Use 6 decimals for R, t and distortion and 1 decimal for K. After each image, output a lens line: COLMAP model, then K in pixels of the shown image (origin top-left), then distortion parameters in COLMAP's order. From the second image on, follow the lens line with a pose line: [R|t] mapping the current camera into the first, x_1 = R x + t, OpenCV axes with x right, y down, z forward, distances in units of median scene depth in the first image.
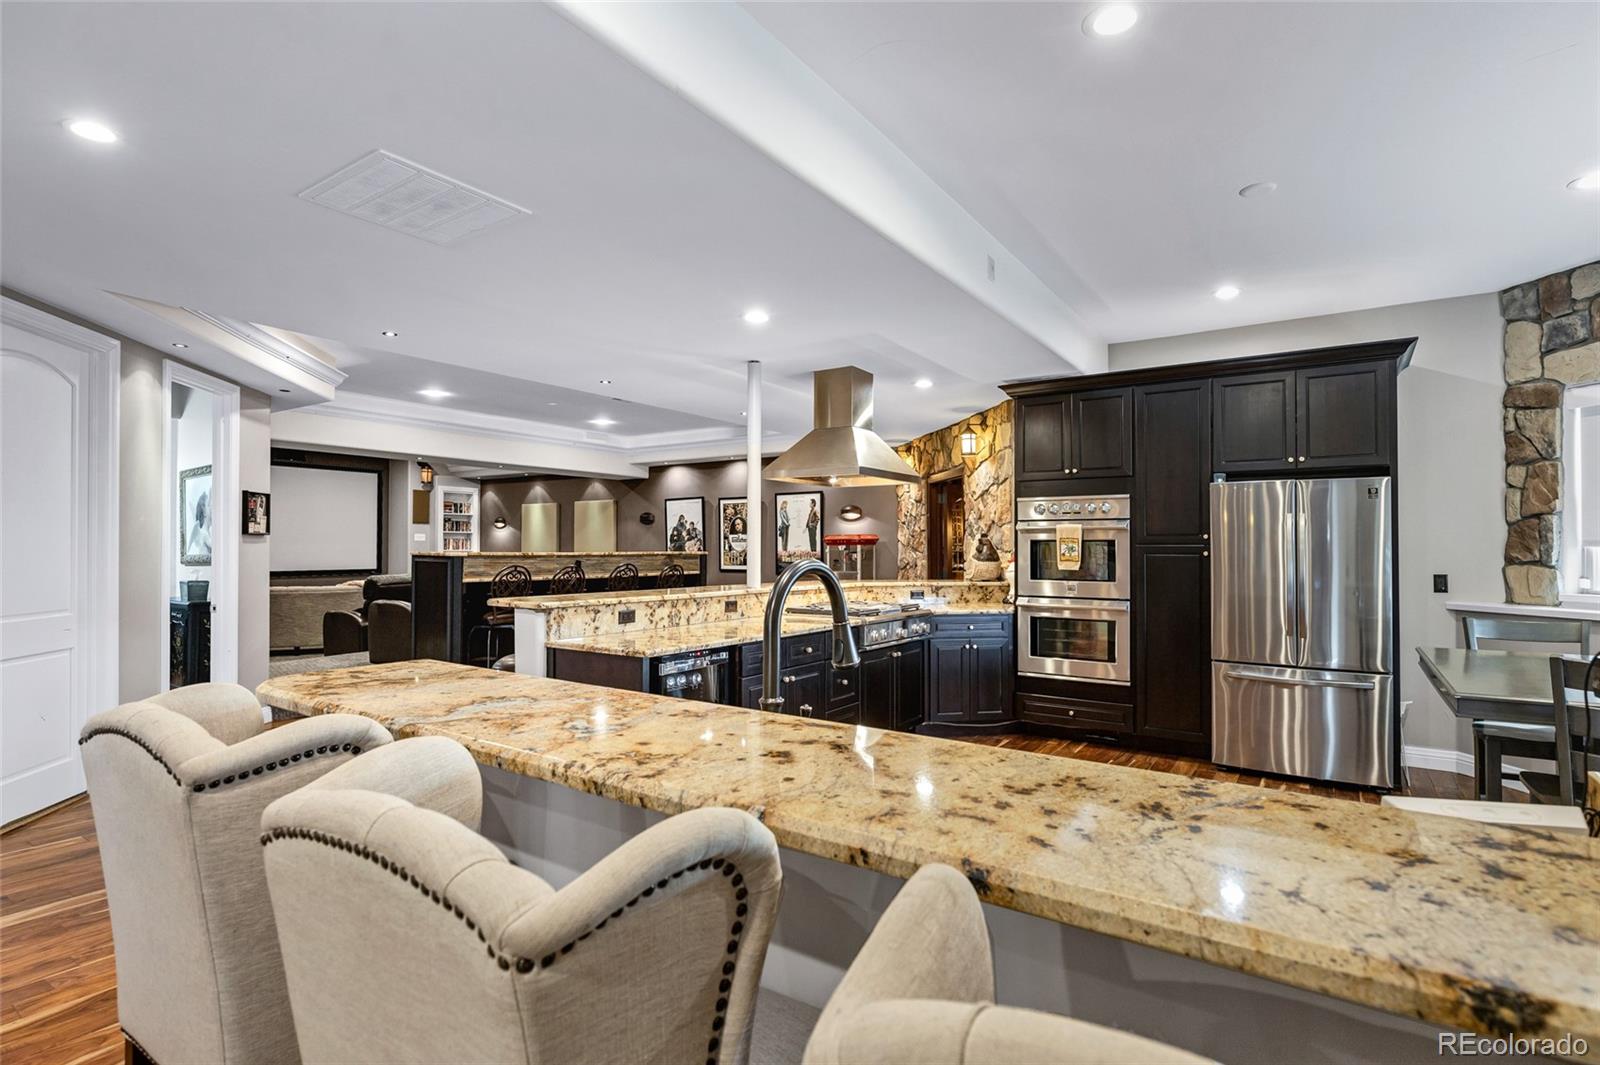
lens RADIAL K [[800.2, 0, 762.4], [0, 800.2, 528.7], [0, 0, 1]] dist [-0.010738, 0.001355]
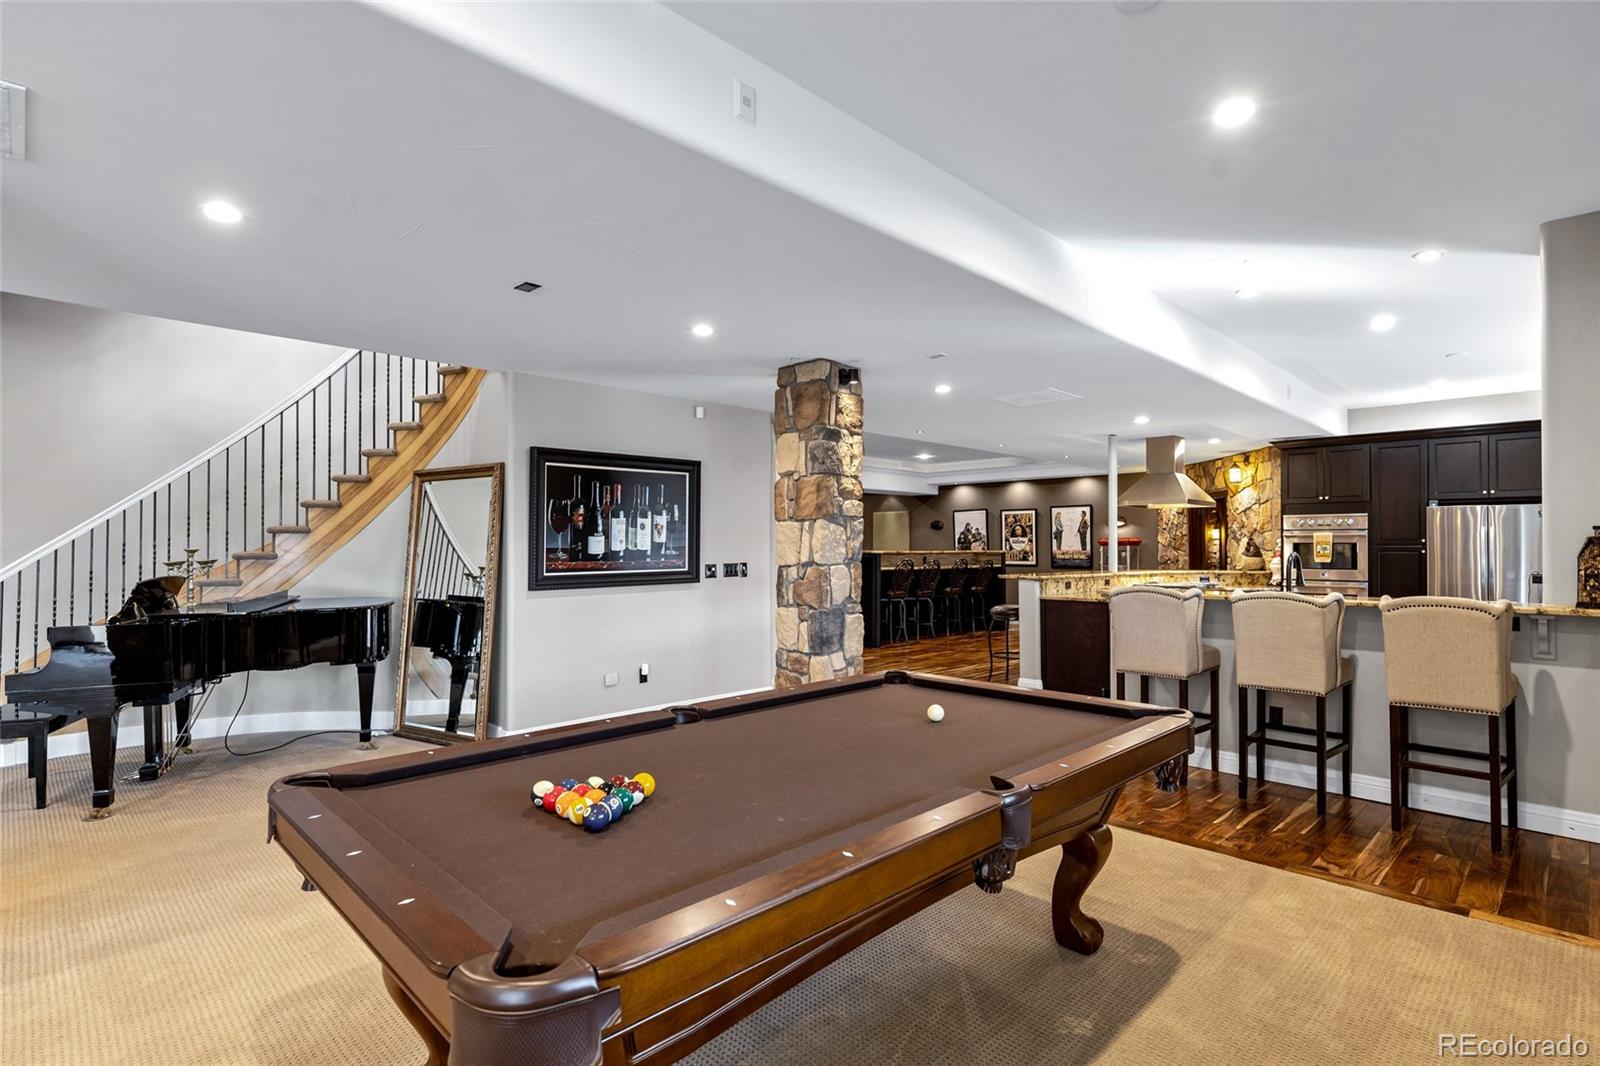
lens RADIAL K [[800.2, 0, 746.8], [0, 800.2, 524.7], [0, 0, 1]] dist [-0.010738, 0.001355]
pose [[0.980627, -0.005439, -0.195807, -0.298094], [0.004520, 0.999977, -0.005140, -0.013183], [0.195830, 0.004156, 0.980629, -0.532332]]
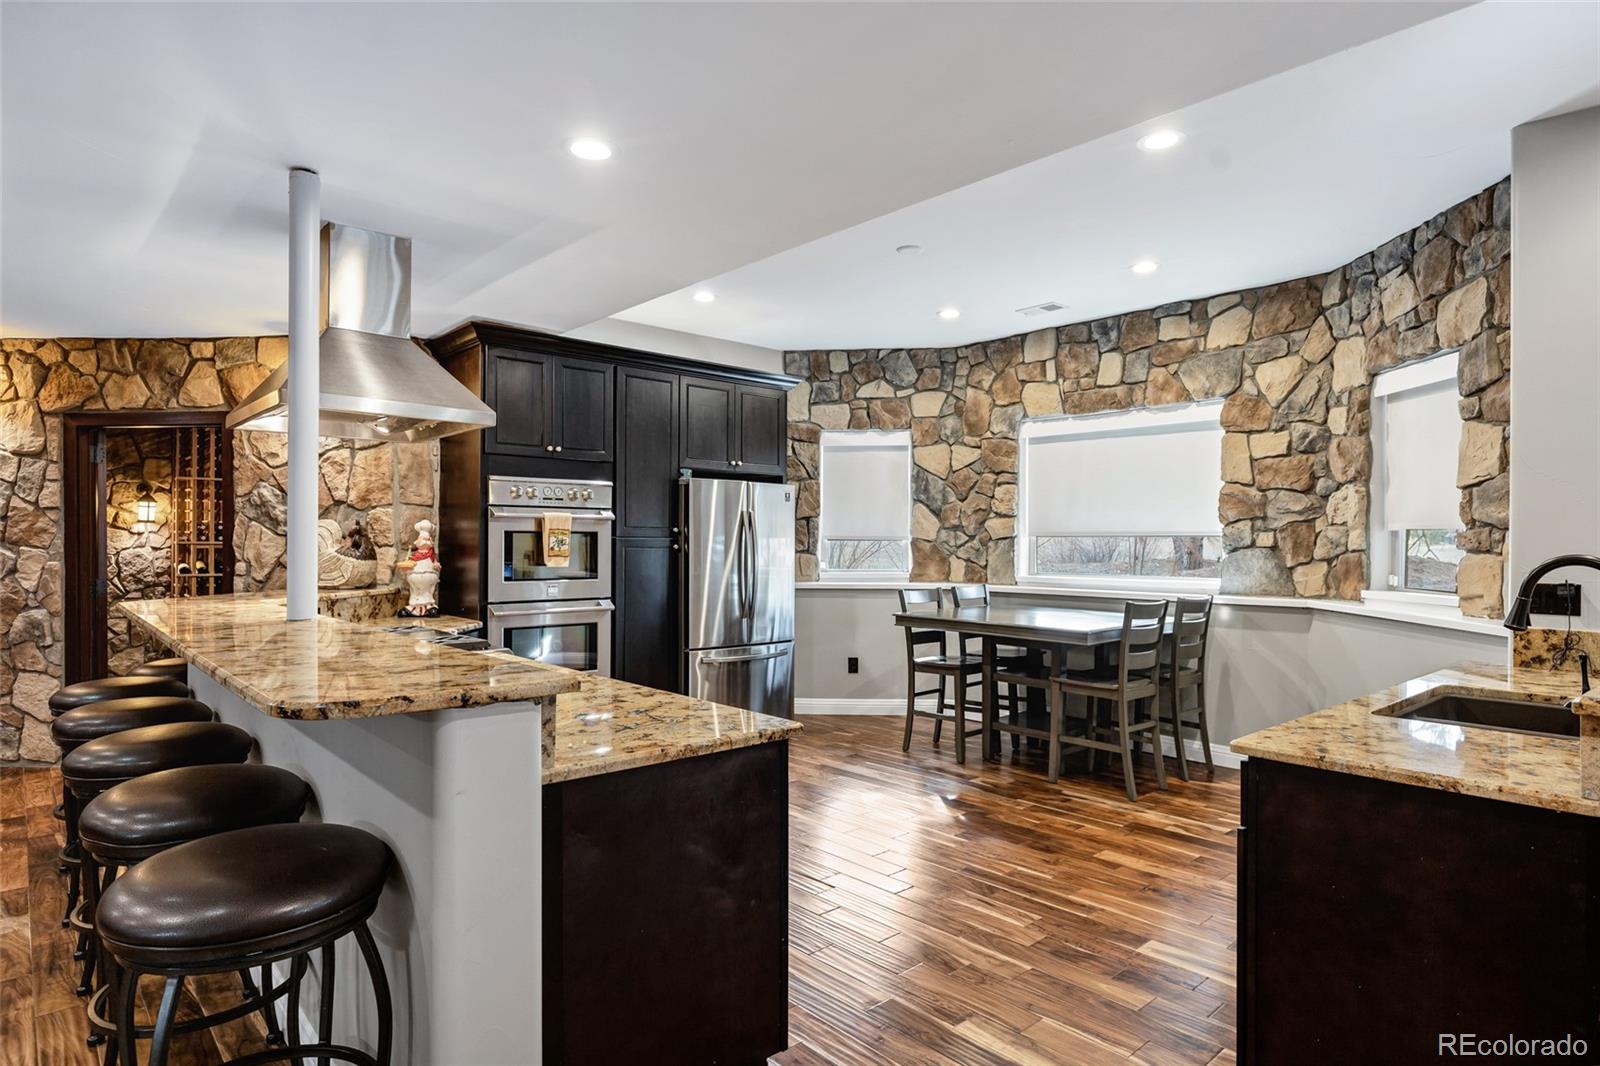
lens RADIAL K [[910.9, 0, 811.3], [0, 910.9, 540.4], [0, 0, 1]] dist [0.002850, -0.000130]
pose [[0.194964, 0.000946, 0.980810, -0.366257], [-0.025845, 0.999657, 0.004173, 0.009467], [-0.980470, -0.026163, 0.194922, 0.405927]]
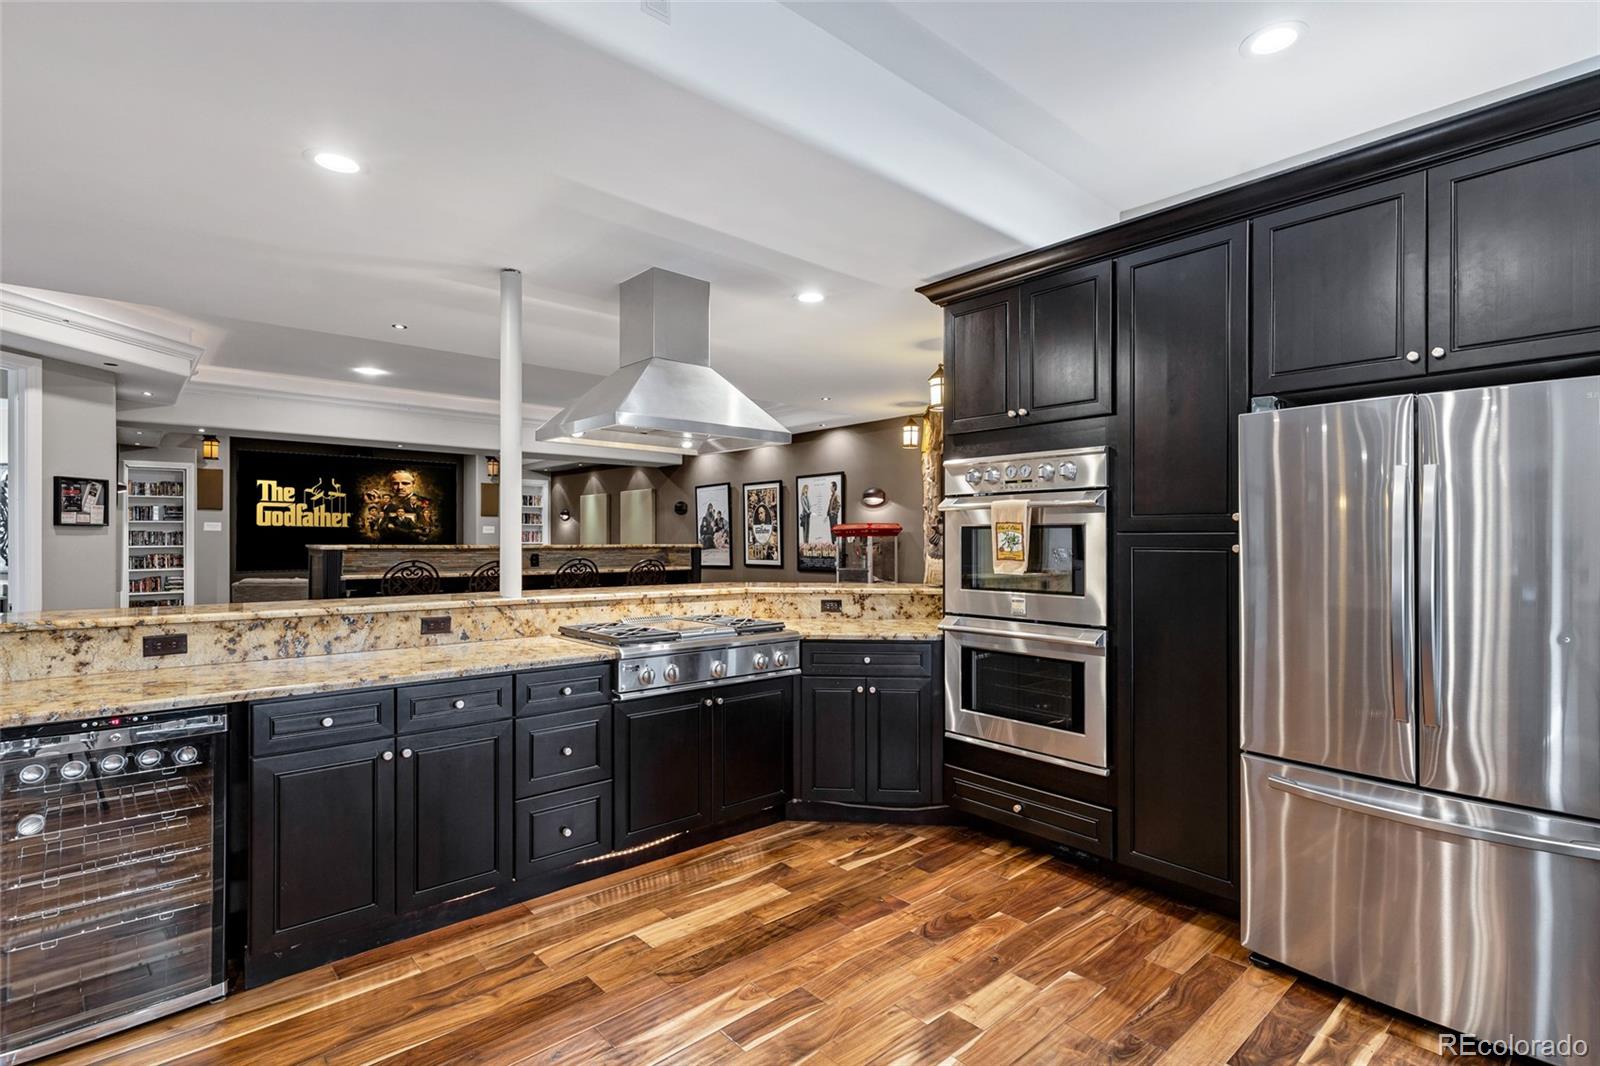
lens RADIAL K [[744.5, 0, 769.8], [0, 744.5, 533.1], [0, 0, 1]] dist [0.000848, -0.001283]
pose [[0.969916, -0.003548, -0.243416, 0.252325], [0.007007, 0.999886, 0.013349, 0.008075], [0.243341, -0.014653, 0.969830, 0.297493]]
